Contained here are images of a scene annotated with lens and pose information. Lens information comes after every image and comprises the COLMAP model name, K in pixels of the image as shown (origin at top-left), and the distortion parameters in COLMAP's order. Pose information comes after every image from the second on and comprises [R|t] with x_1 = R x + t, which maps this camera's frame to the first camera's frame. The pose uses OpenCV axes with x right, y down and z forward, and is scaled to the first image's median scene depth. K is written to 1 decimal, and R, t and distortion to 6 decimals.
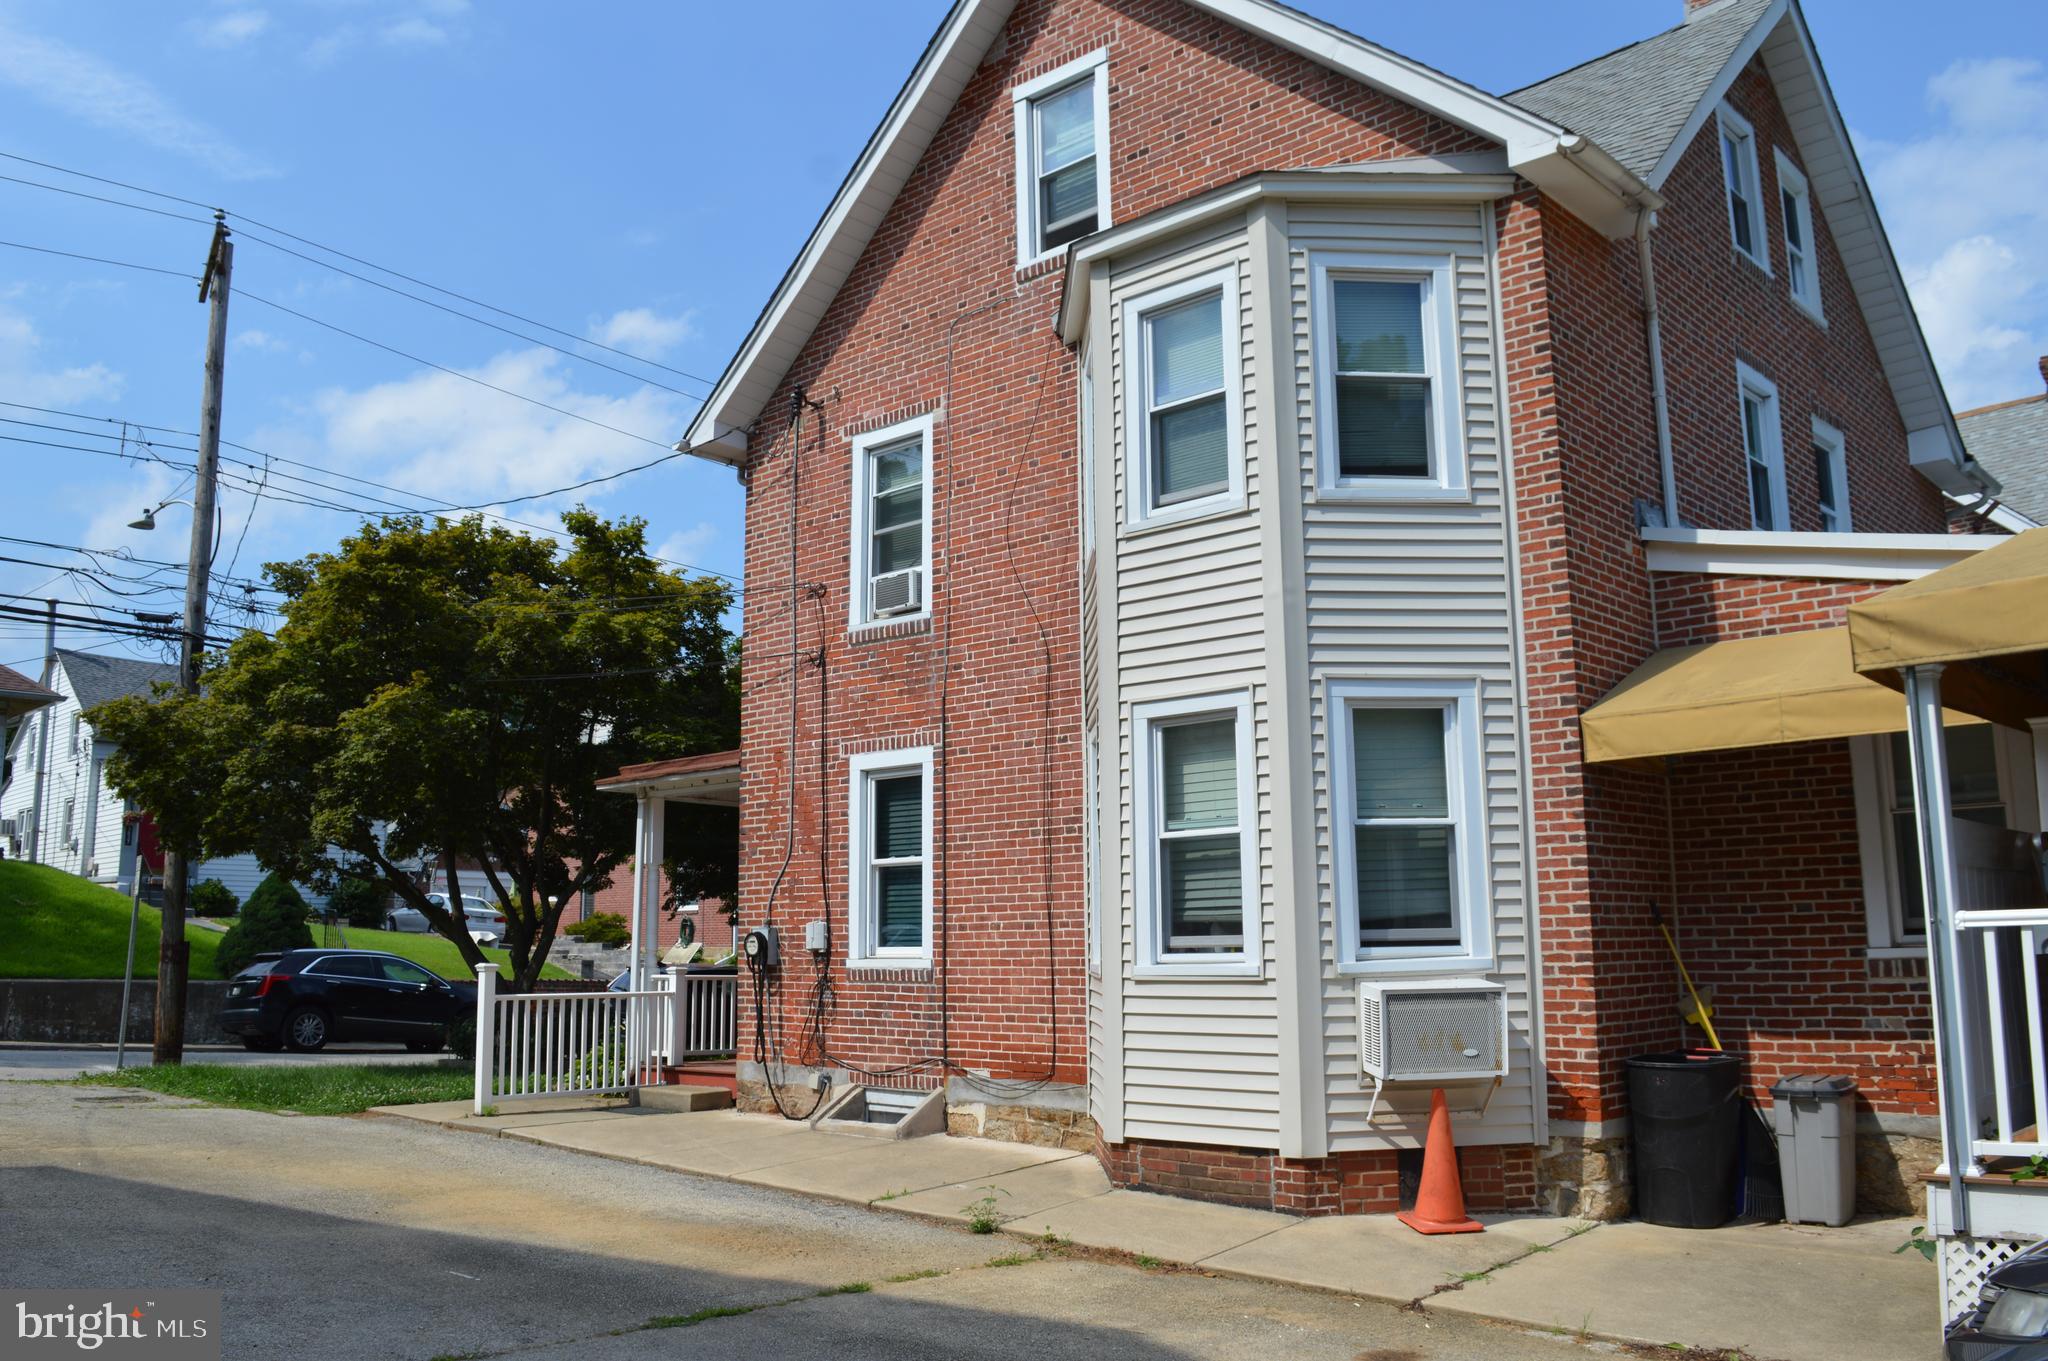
lens RADIAL K [[1623.7, 0, 1013.5], [0, 1623.7, 673.0], [0, 0, 1]] dist [-0.088965, 0.015436]
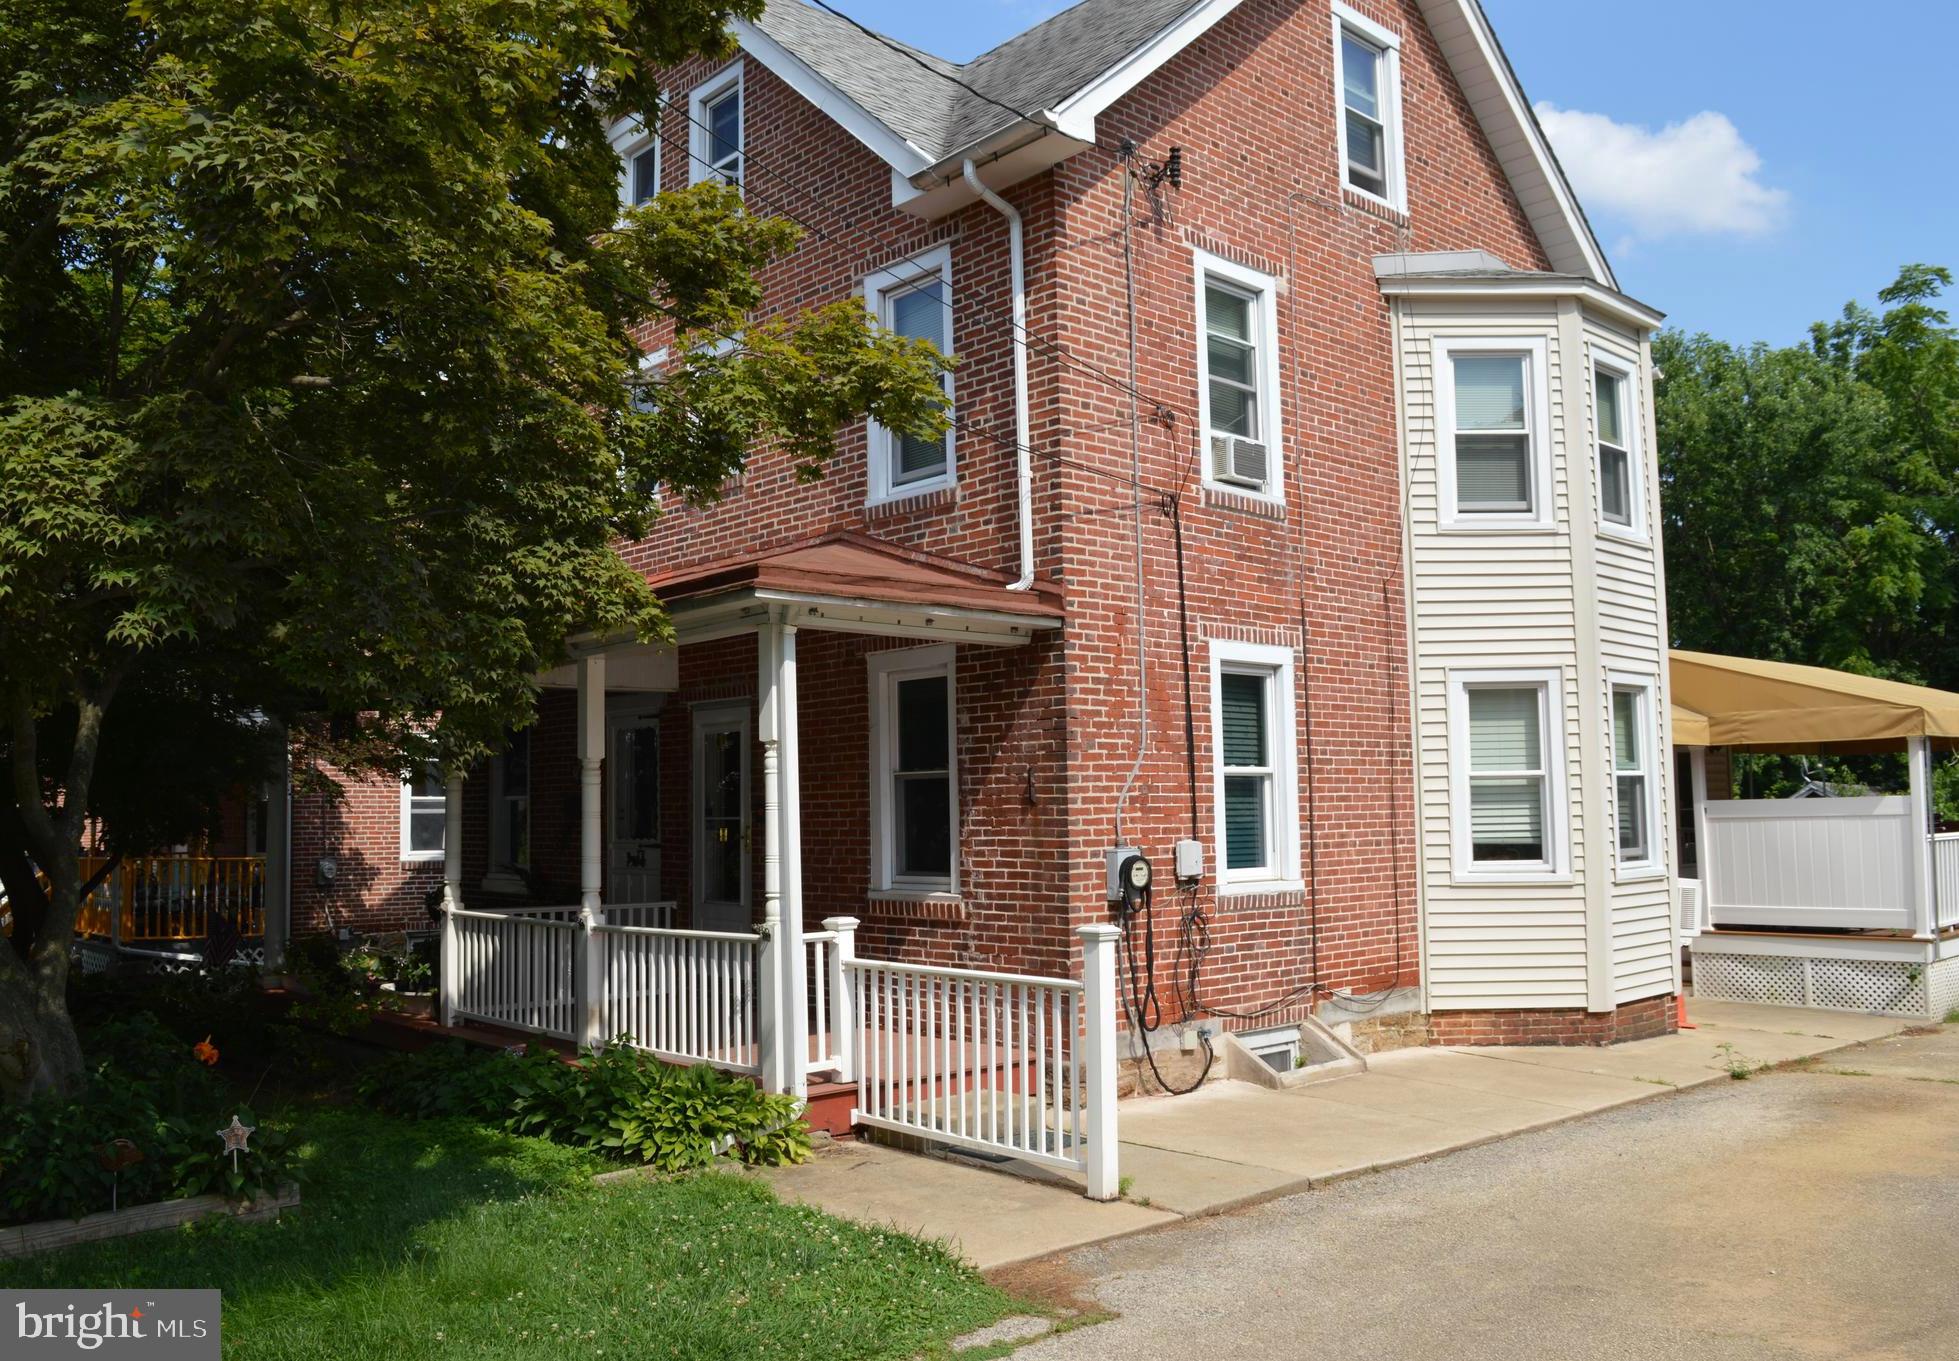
lens RADIAL K [[1620.8, 0, 940.7], [0, 1620.8, 686.5], [0, 0, 1]] dist [-0.088658, 0.008276]
pose [[0.092247, 0.088168, 0.991825, -0.971737], [-0.153805, 0.985379, -0.073290, 0.163779], [-0.983786, -0.145787, 0.104459, 1.100207]]
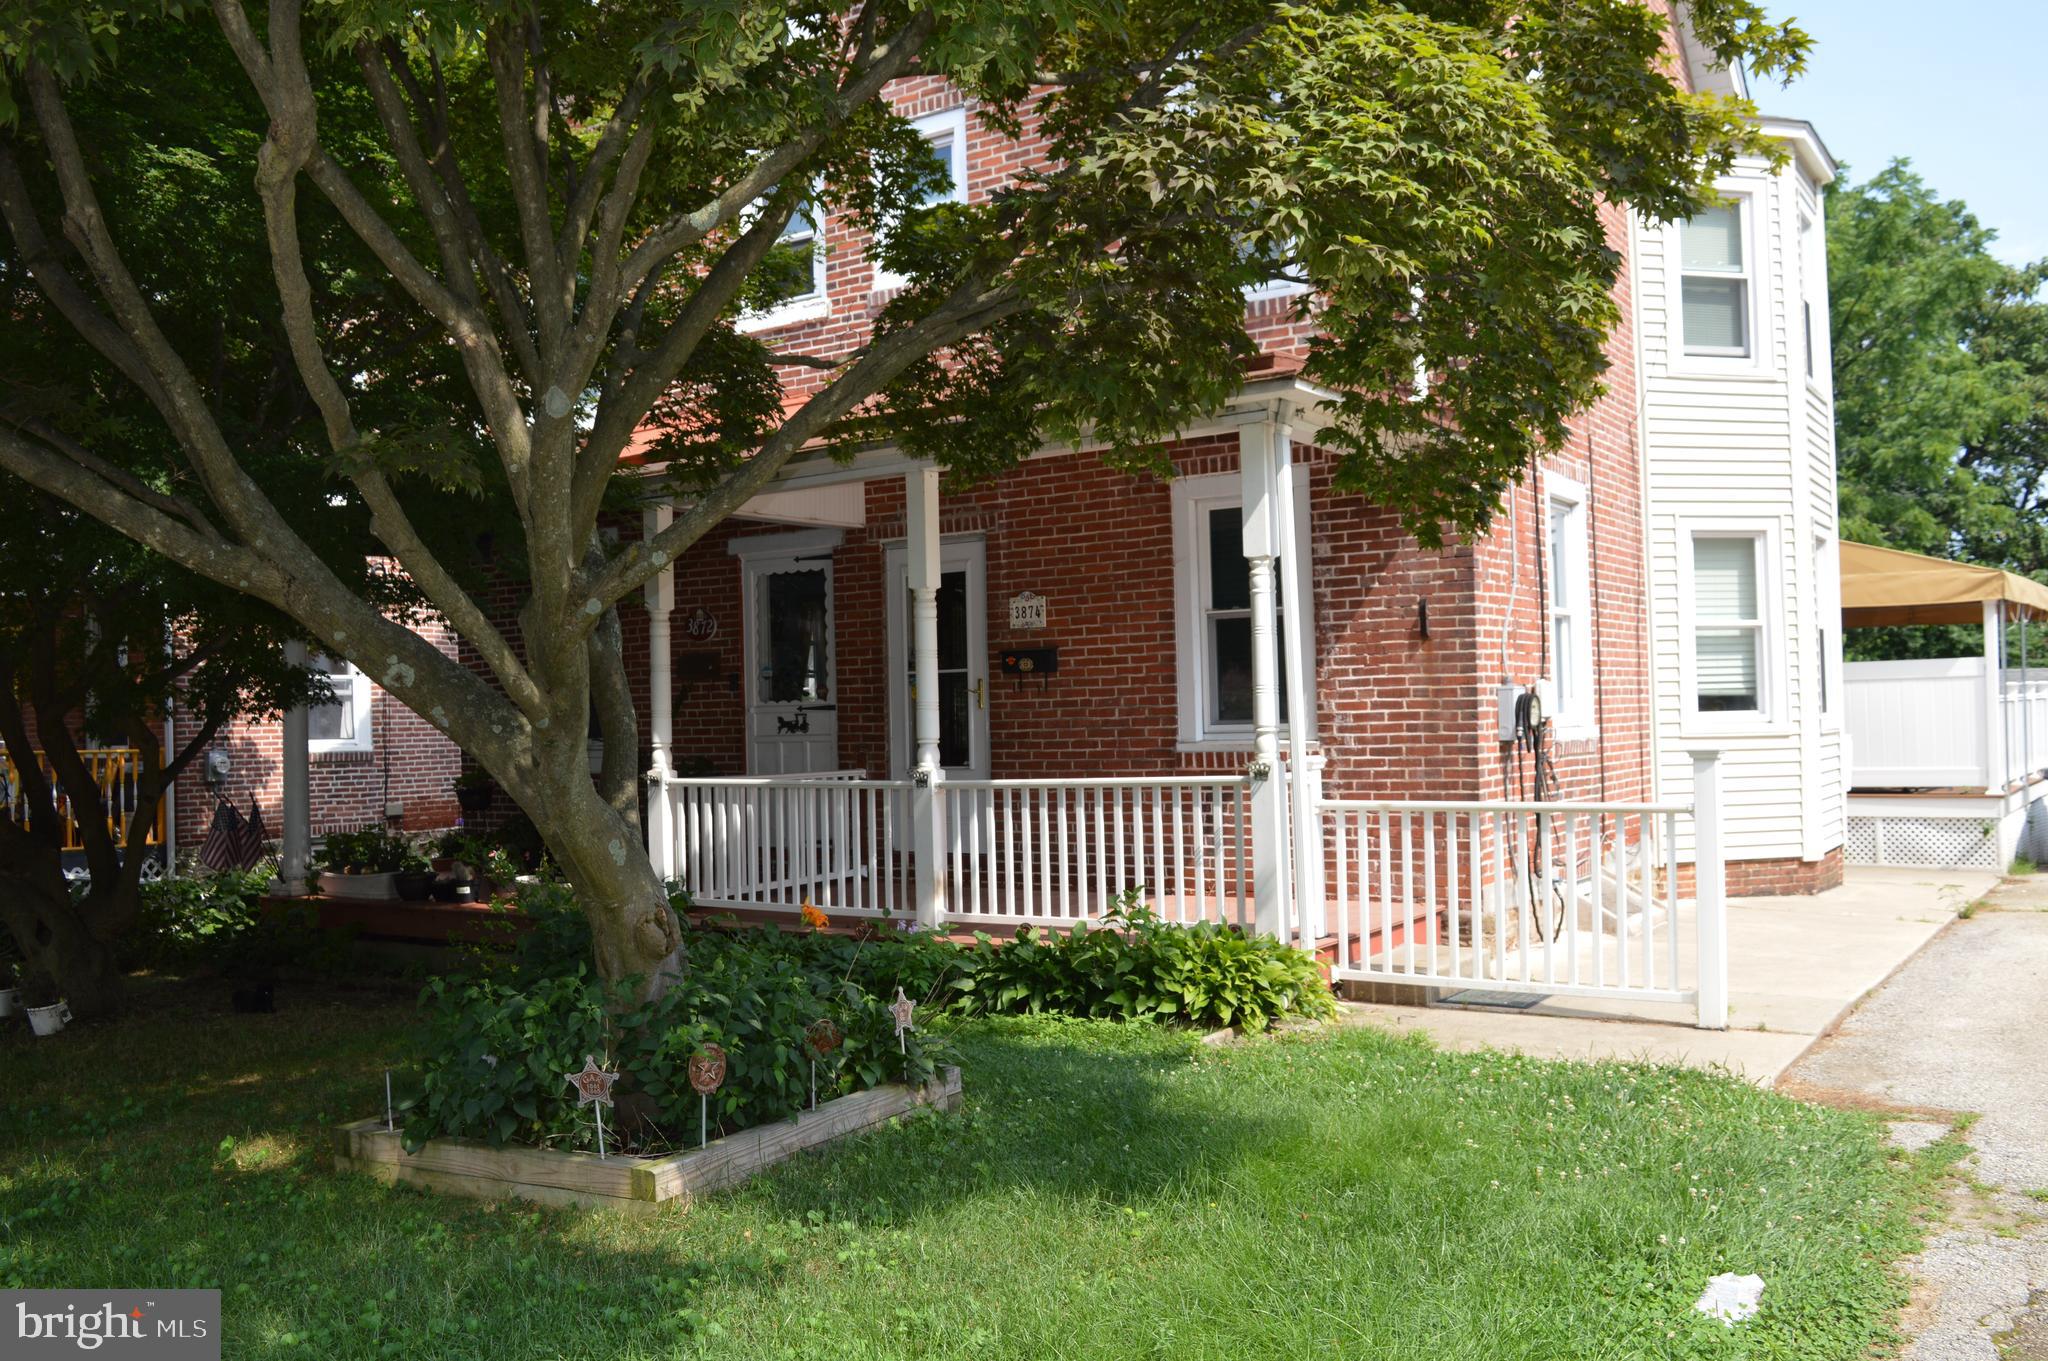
lens RADIAL K [[1774.6, 0, 1024.0], [0, 1774.6, 680.5], [0, 0, 1]] dist [-0.095135, 0.036559]
pose [[-0.157242, 0.035388, 0.986926, -0.935808], [-0.139147, 0.988594, -0.057617, 0.246003], [-0.977708, -0.146387, -0.150525, 1.426967]]
